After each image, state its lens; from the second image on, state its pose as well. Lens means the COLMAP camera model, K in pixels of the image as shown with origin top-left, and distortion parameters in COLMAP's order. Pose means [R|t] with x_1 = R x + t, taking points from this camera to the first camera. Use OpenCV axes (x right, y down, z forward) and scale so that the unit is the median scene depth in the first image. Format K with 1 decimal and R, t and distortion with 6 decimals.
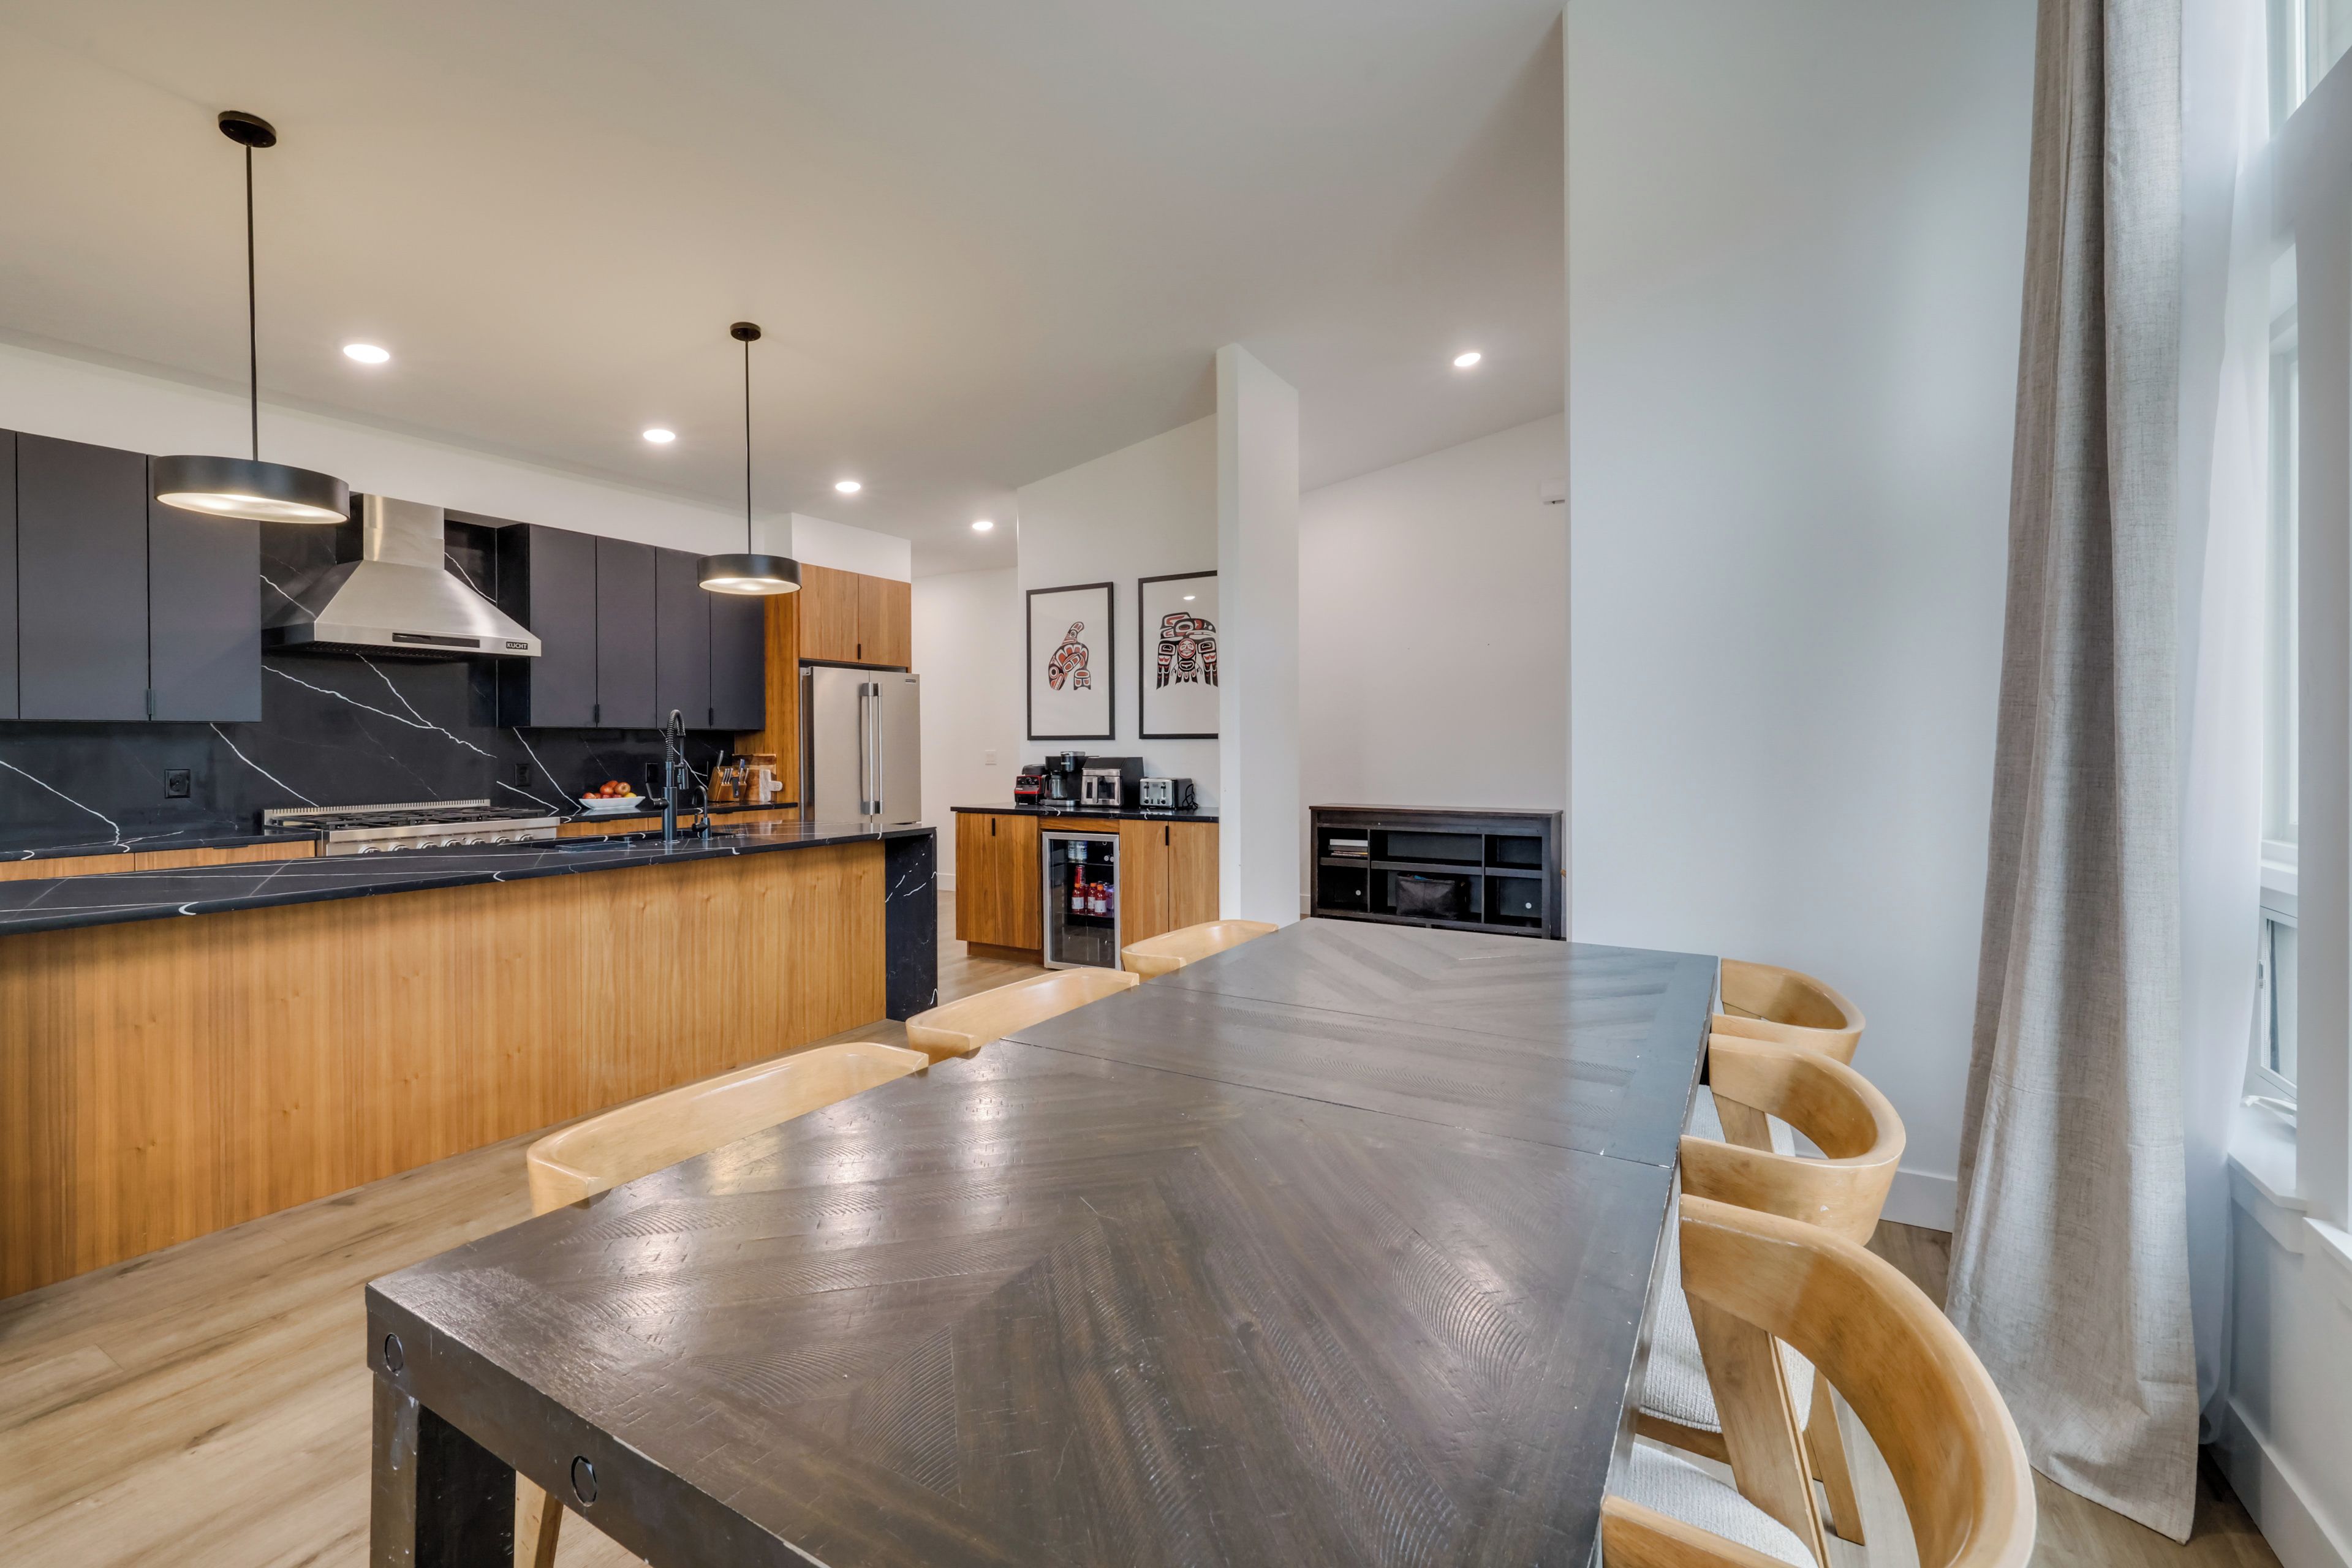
lens RADIAL K [[994.1, 0, 1188.6], [0, 994.1, 749.3], [0, 0, 1]] dist [0.002845, -0.000689]
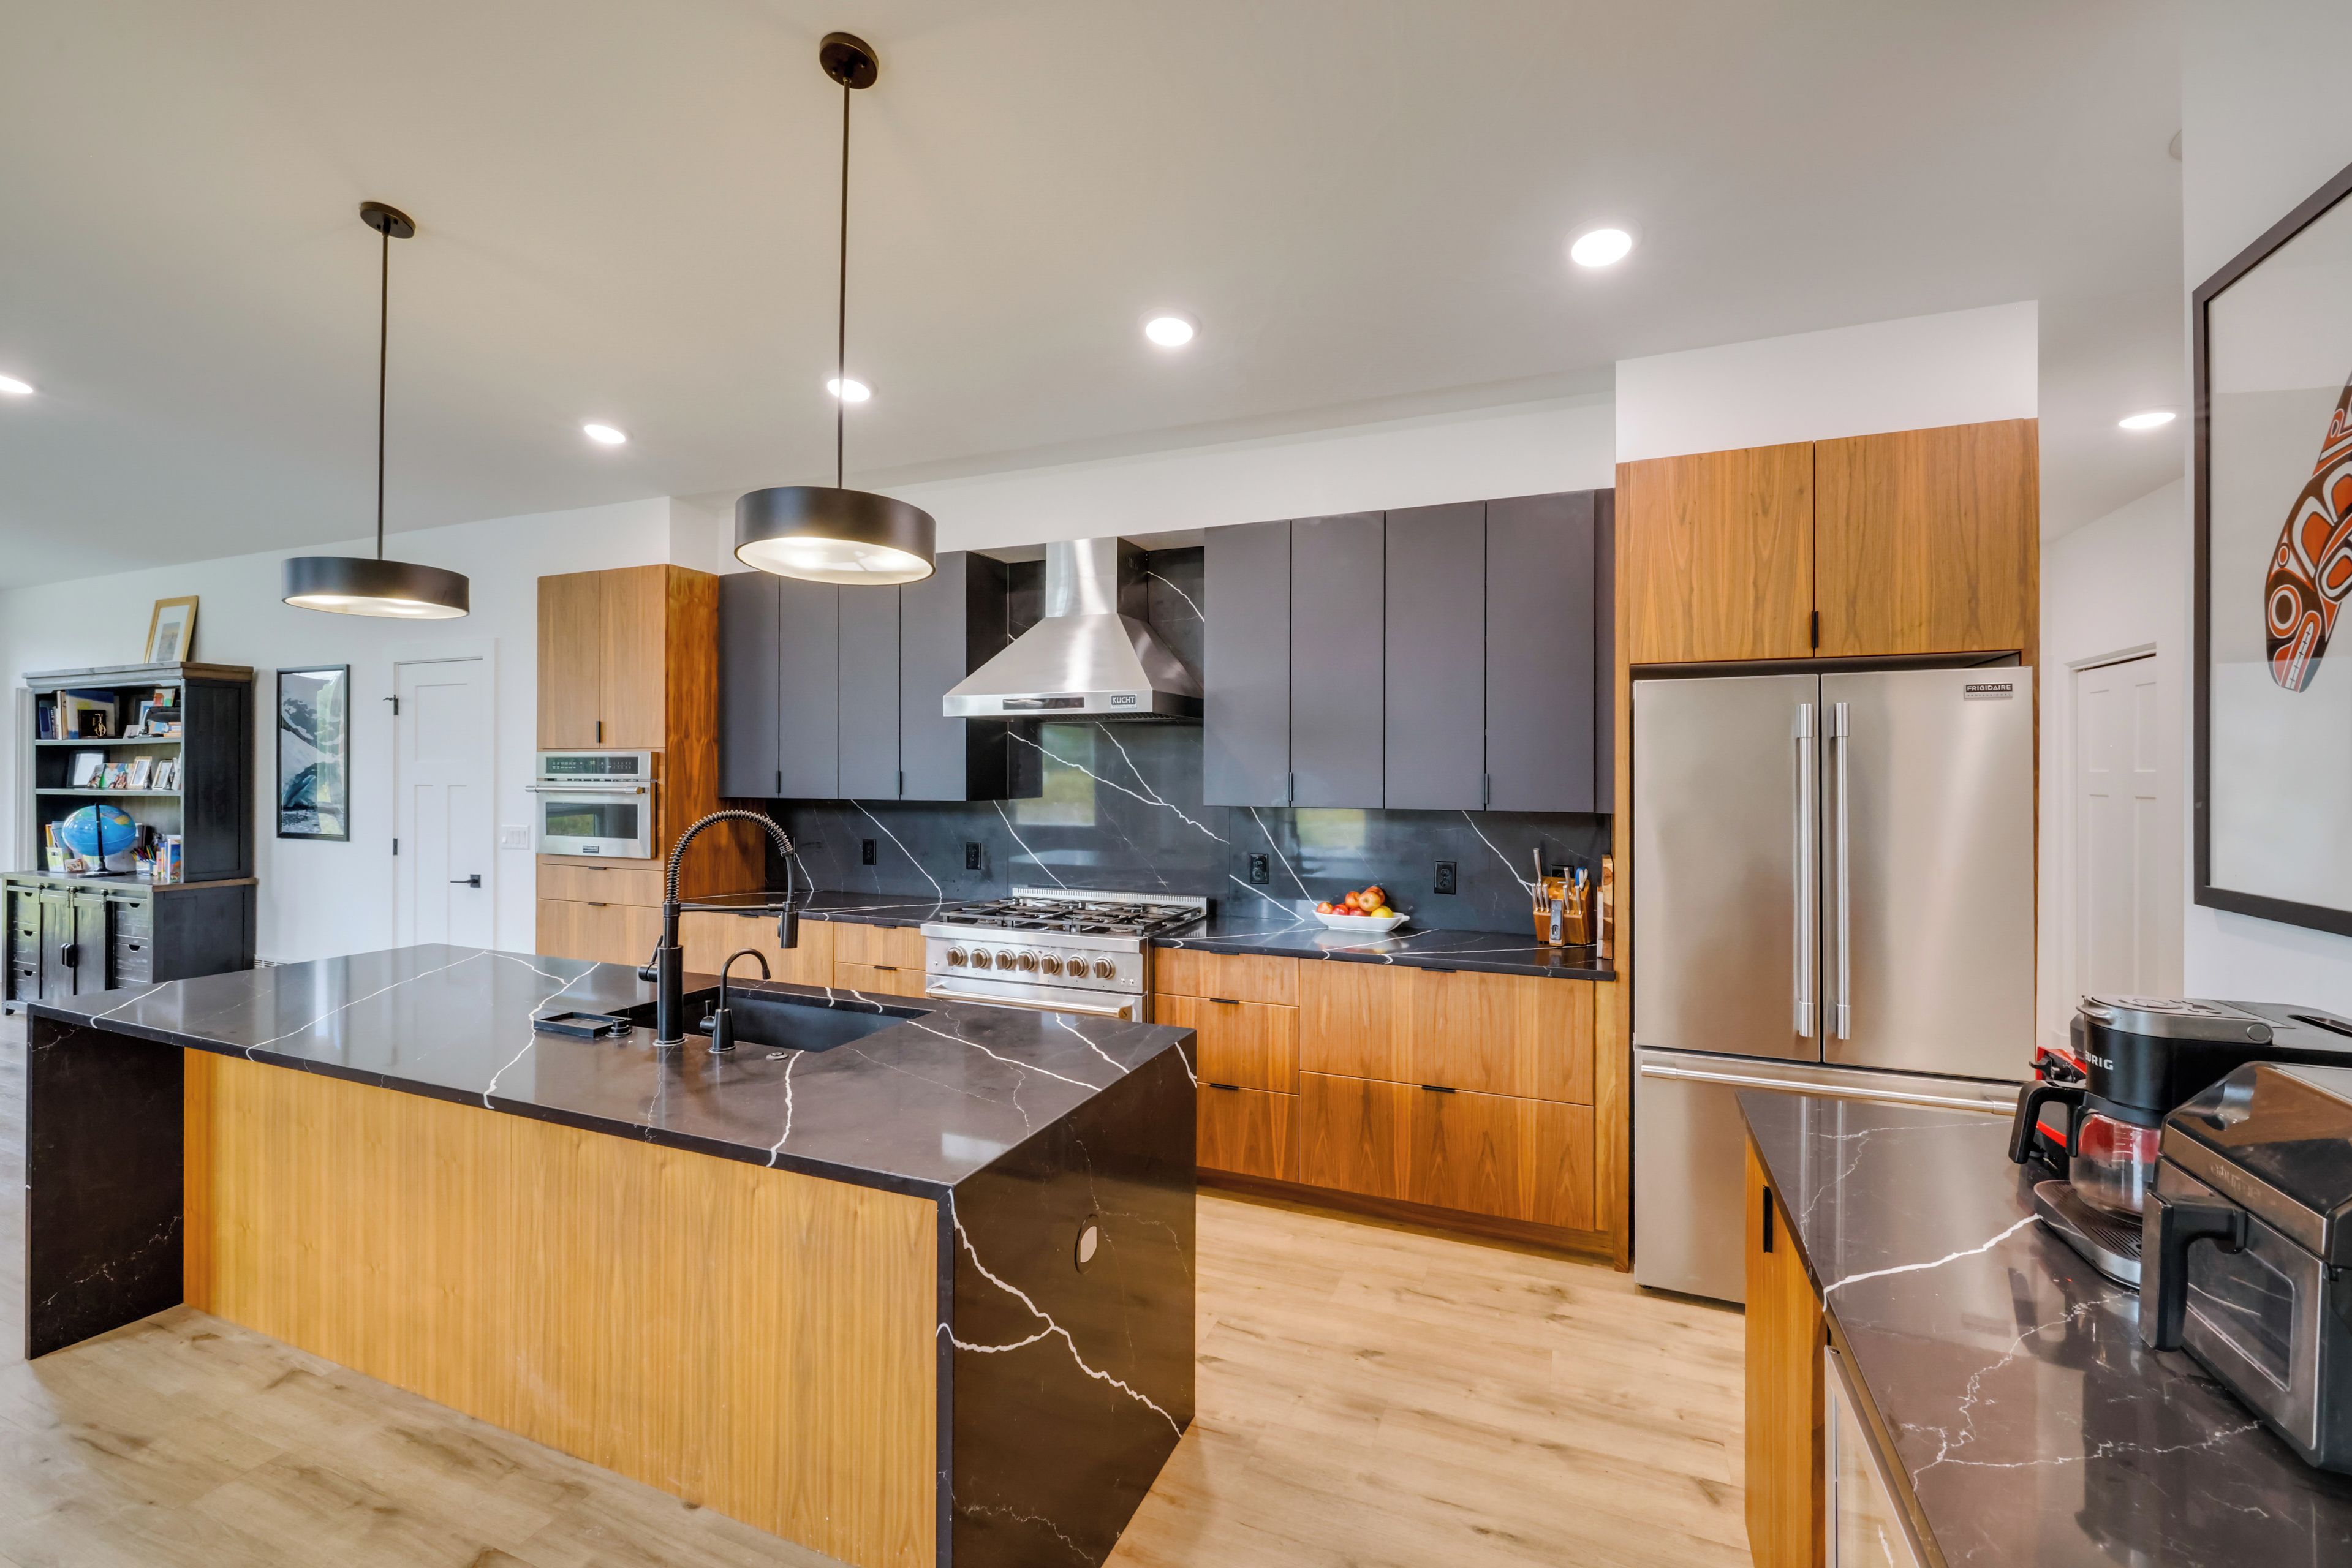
lens RADIAL K [[994.1, 0, 1181.5], [0, 994.1, 771.5], [0, 0, 1]] dist [0.002845, -0.000689]
pose [[0.115493, 0.002222, -0.993306, 0.065018], [-0.010038, 0.999949, 0.001070, -0.050362], [0.993258, 0.009847, 0.115510, 0.934001]]
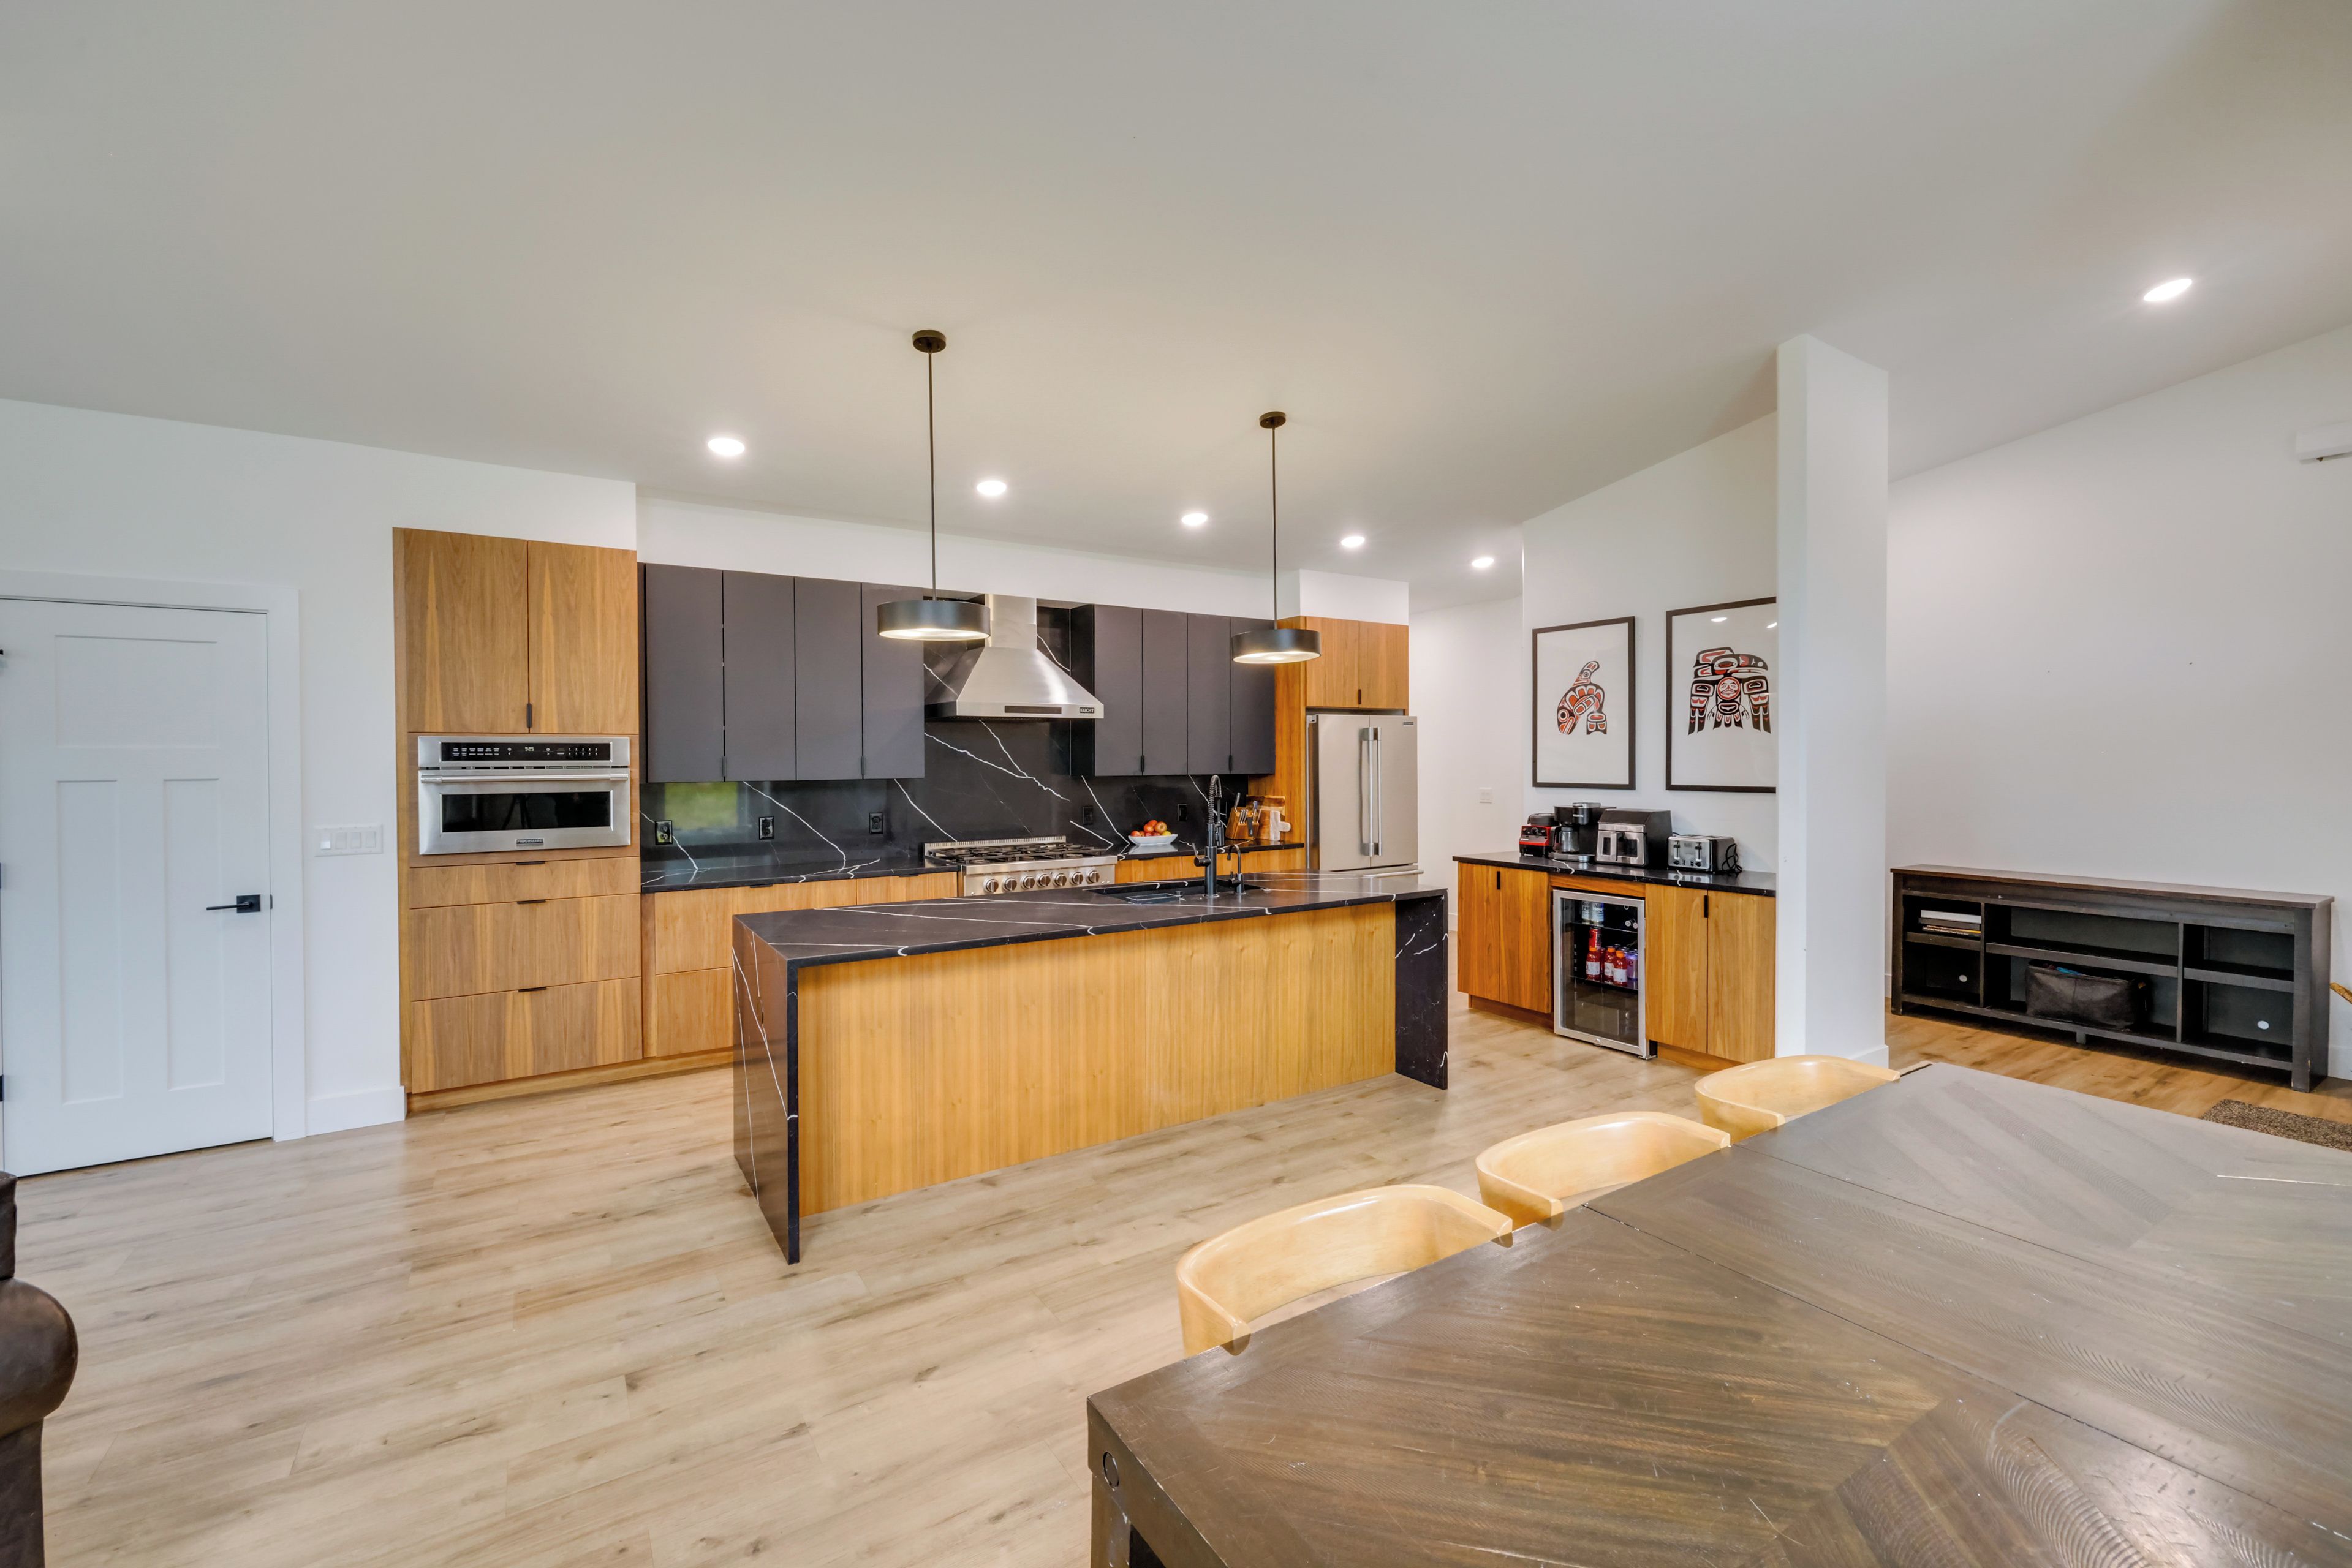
lens RADIAL K [[994.1, 0, 1174.2], [0, 994.1, 770.0], [0, 0, 1]] dist [0.002845, -0.000689]
pose [[0.887249, 0.007557, -0.461228, -0.035657], [-0.002589, 0.999932, 0.011403, -0.045483], [0.461283, -0.008923, 0.887208, -0.002016]]
